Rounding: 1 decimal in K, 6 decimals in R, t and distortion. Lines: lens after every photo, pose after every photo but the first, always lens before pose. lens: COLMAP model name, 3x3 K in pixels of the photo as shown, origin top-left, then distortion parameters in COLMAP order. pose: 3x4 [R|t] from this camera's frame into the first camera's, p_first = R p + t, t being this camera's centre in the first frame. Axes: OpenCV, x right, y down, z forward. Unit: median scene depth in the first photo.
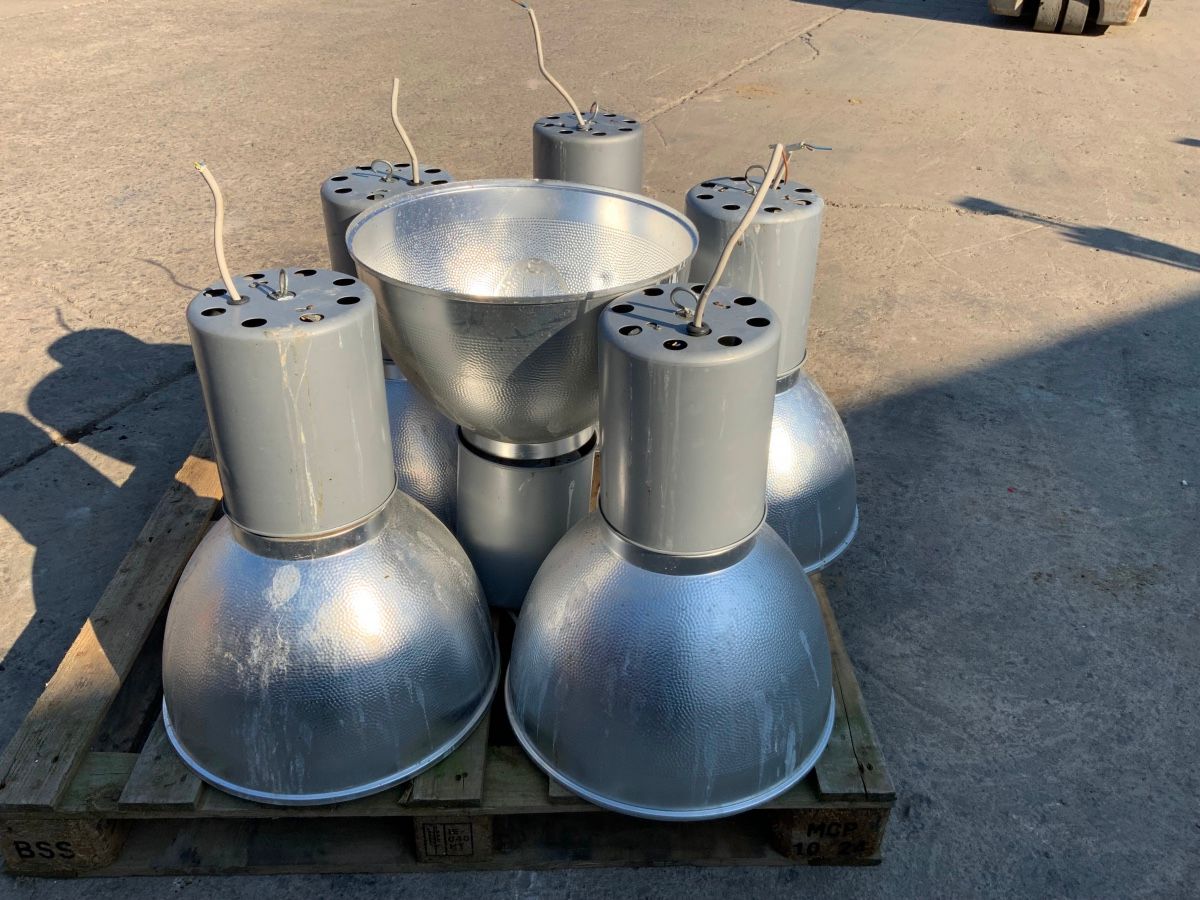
lens RADIAL K [[994.4, 0, 600.4], [0, 994.4, 461.7], [0, 0, 1]] dist [0.030828, -0.066565]
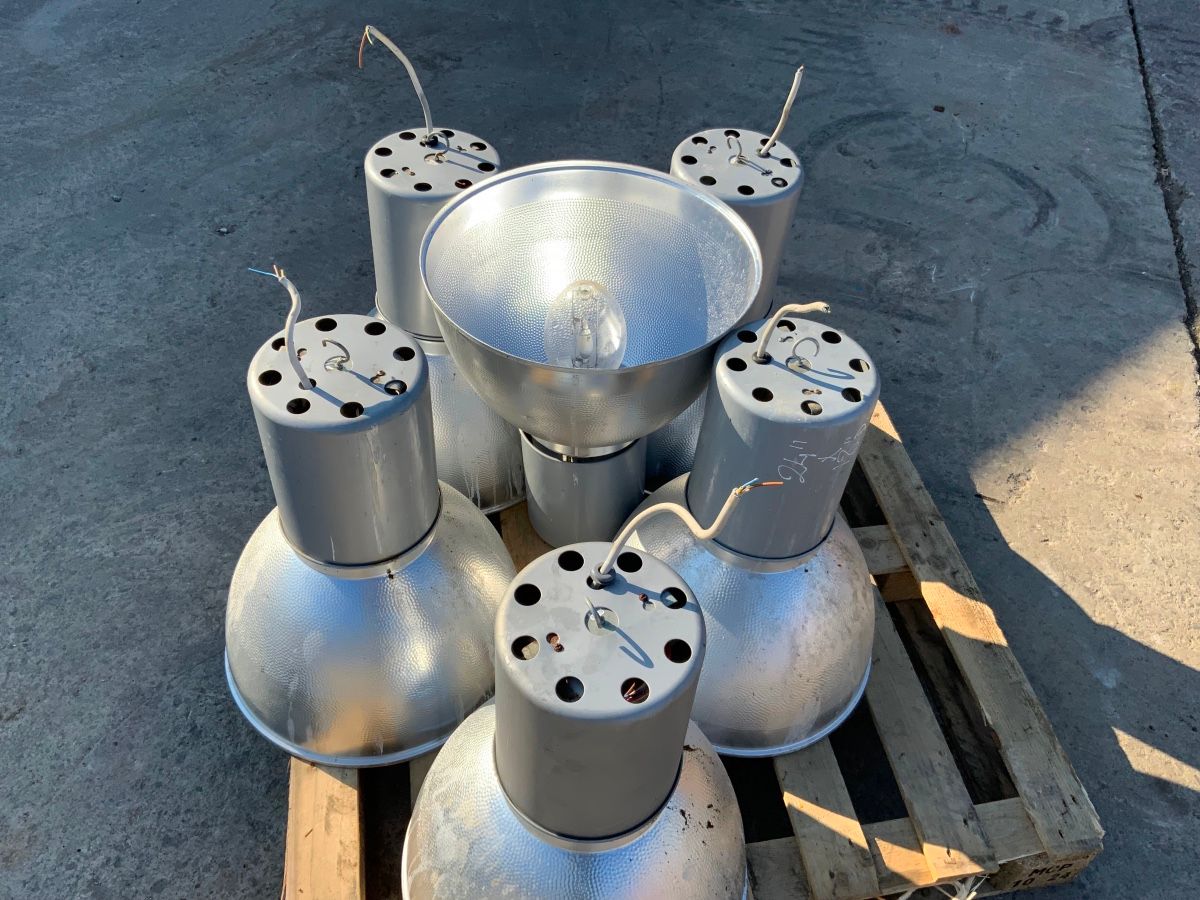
lens RADIAL K [[993.4, 0, 605.4], [0, 993.4, 456.5], [0, 0, 1]] dist [0.032082, -0.073247]
pose [[-0.984563, 0.060361, -0.164295, 0.074952], [-0.150385, 0.188560, 0.970479, -0.986729], [0.089559, 0.980205, -0.176572, 1.154307]]
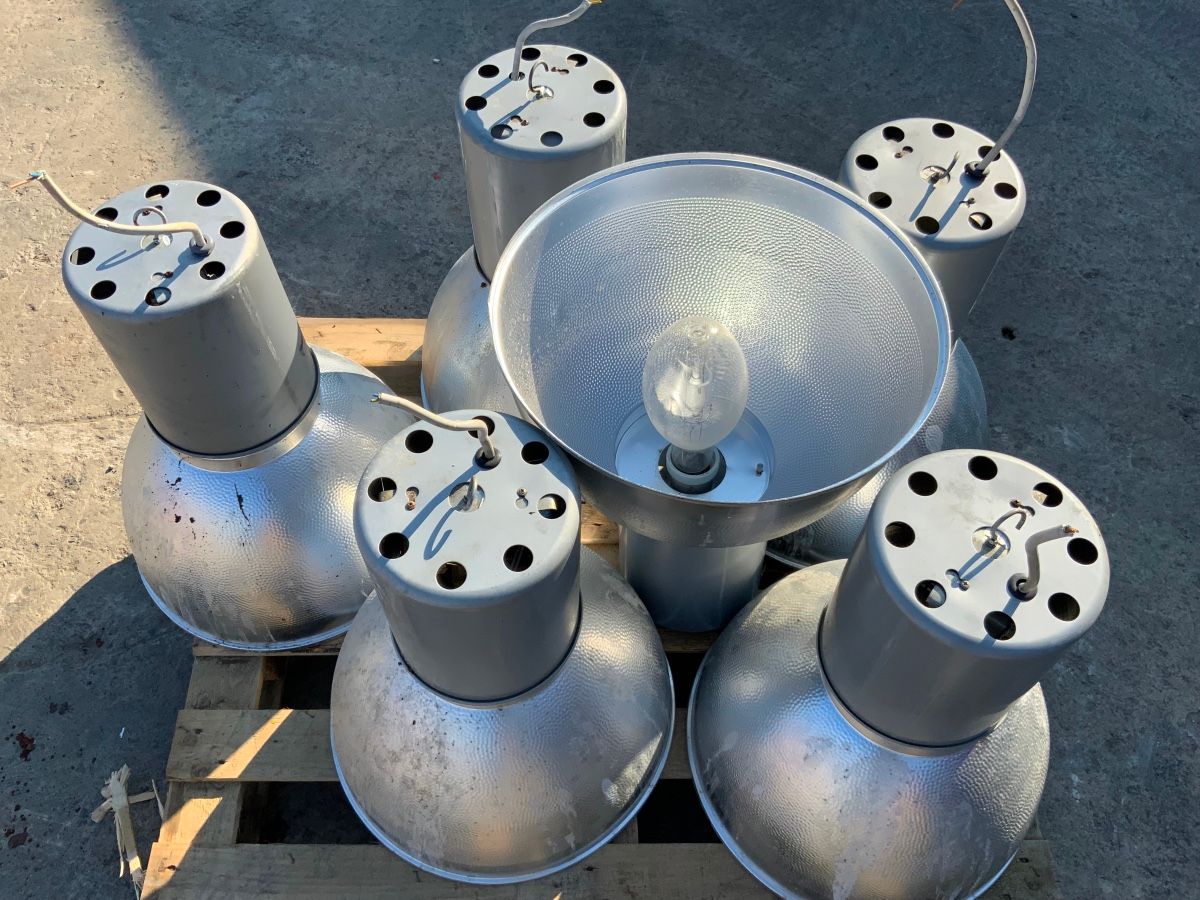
lens RADIAL K [[994.4, 0, 600.4], [0, 994.4, 461.7], [0, 0, 1]] dist [0.030828, -0.066565]
pose [[0.010201, -0.854689, 0.519040, -0.479128], [0.525516, 0.446187, 0.724397, -0.650691], [-0.850723, 0.265374, 0.453704, 0.635253]]
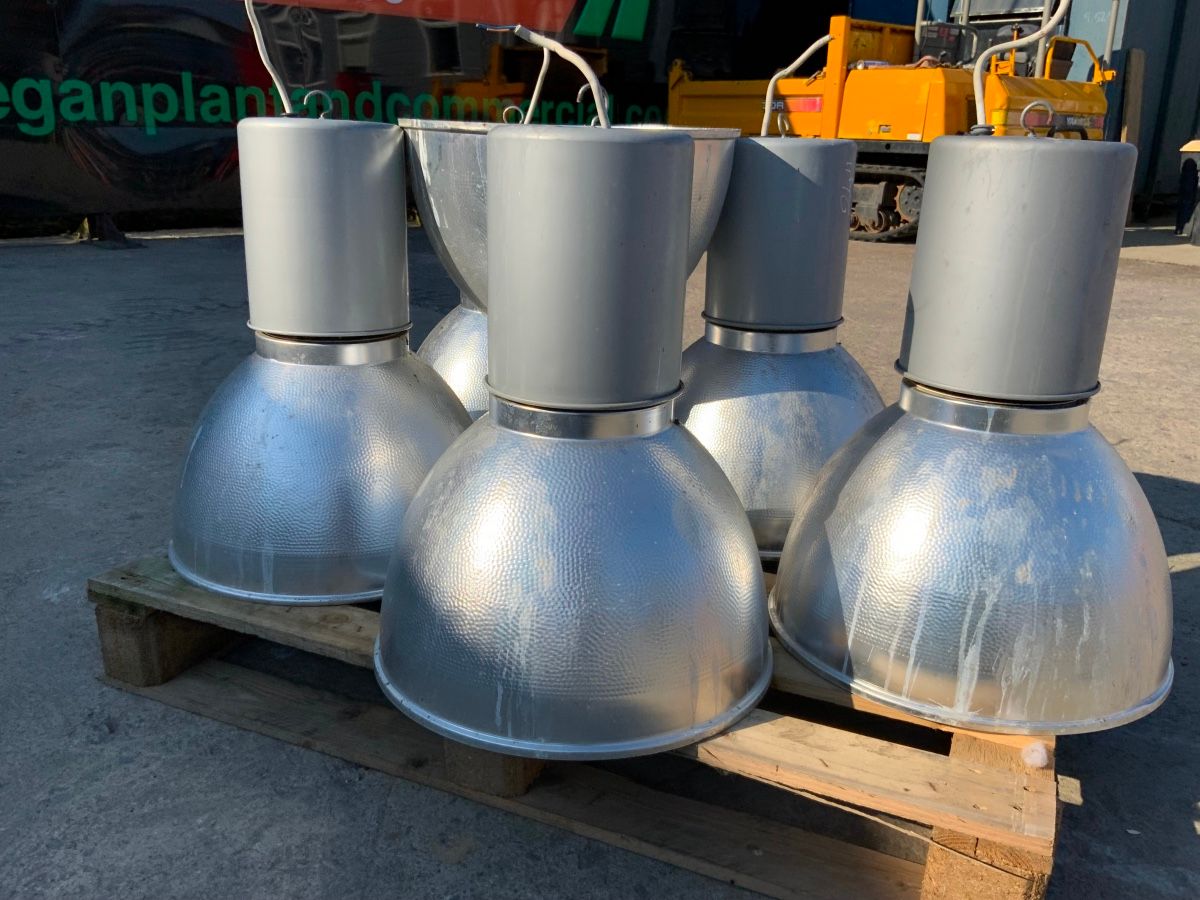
lens RADIAL K [[994.4, 0, 600.4], [0, 994.4, 461.7], [0, 0, 1]] dist [0.030828, -0.066565]
pose [[-0.429022, 0.251332, -0.867625, 0.736424], [-0.511726, 0.723889, 0.462733, -0.395419], [0.744364, 0.642508, -0.181951, 1.190652]]
